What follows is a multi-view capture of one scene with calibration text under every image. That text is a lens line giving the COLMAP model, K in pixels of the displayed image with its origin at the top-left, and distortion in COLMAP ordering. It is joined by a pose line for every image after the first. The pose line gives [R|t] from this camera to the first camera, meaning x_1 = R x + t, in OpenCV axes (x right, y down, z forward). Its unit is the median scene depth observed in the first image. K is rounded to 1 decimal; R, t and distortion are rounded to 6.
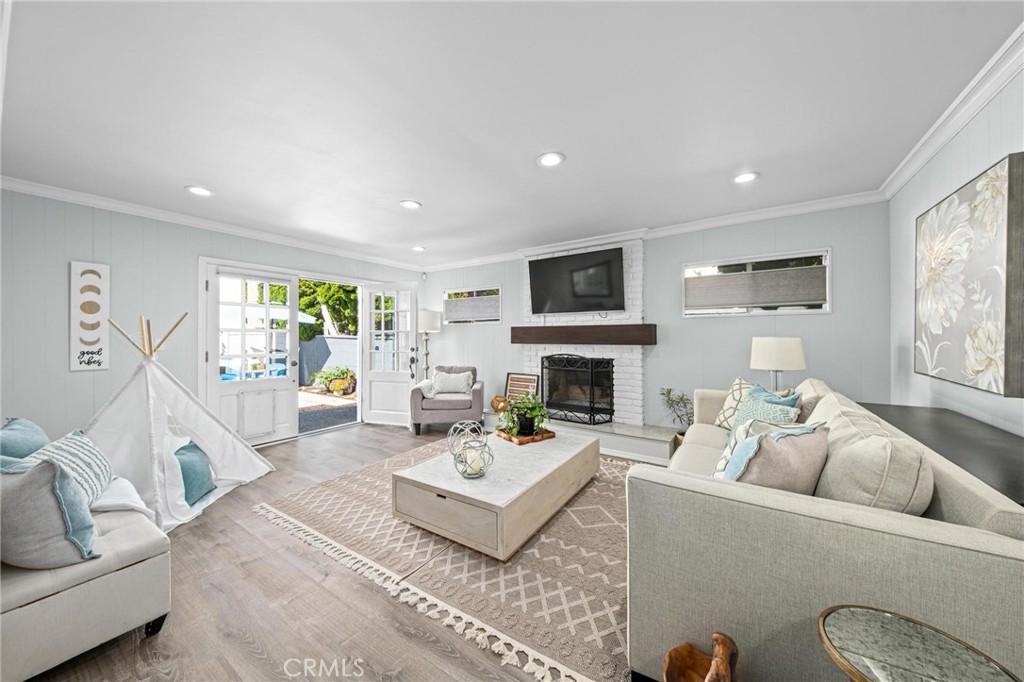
lens RADIAL K [[352.8, 0, 516.4], [0, 352.8, 332.8], [0, 0, 1]] dist [0.034072, -0.016751]
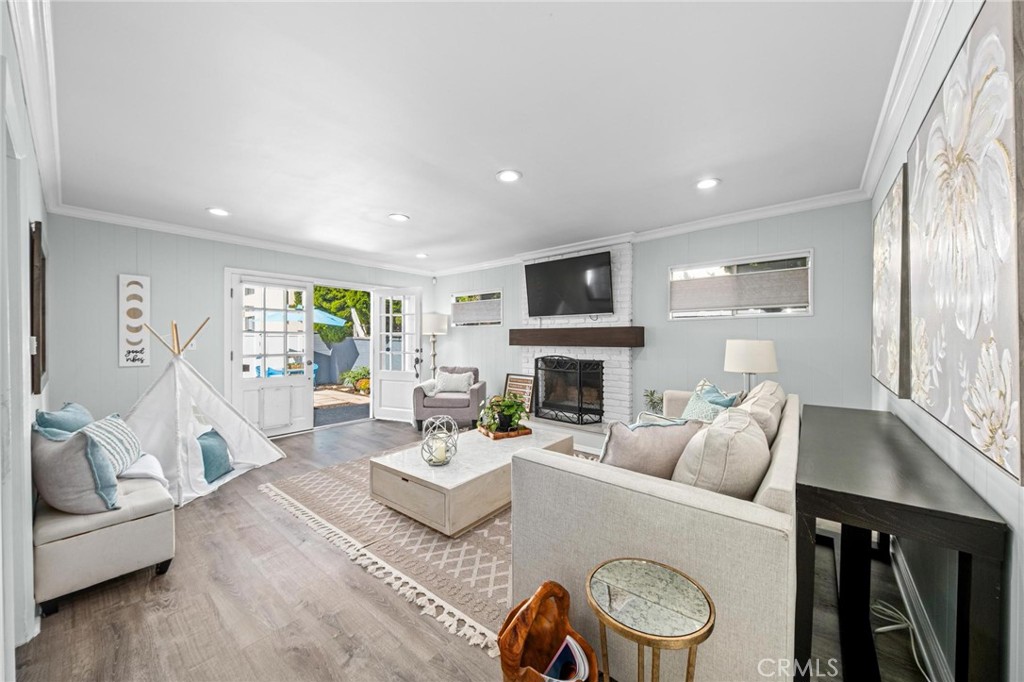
lens RADIAL K [[359.3, 0, 518.0], [0, 359.3, 337.2], [0, 0, 1]] dist [0.052056, -0.029817]
pose [[0.995381, 0.001835, -0.095987, 0.174788], [-0.001128, 0.999972, 0.007410, -0.002251], [0.095998, -0.007268, 0.995355, -0.078037]]
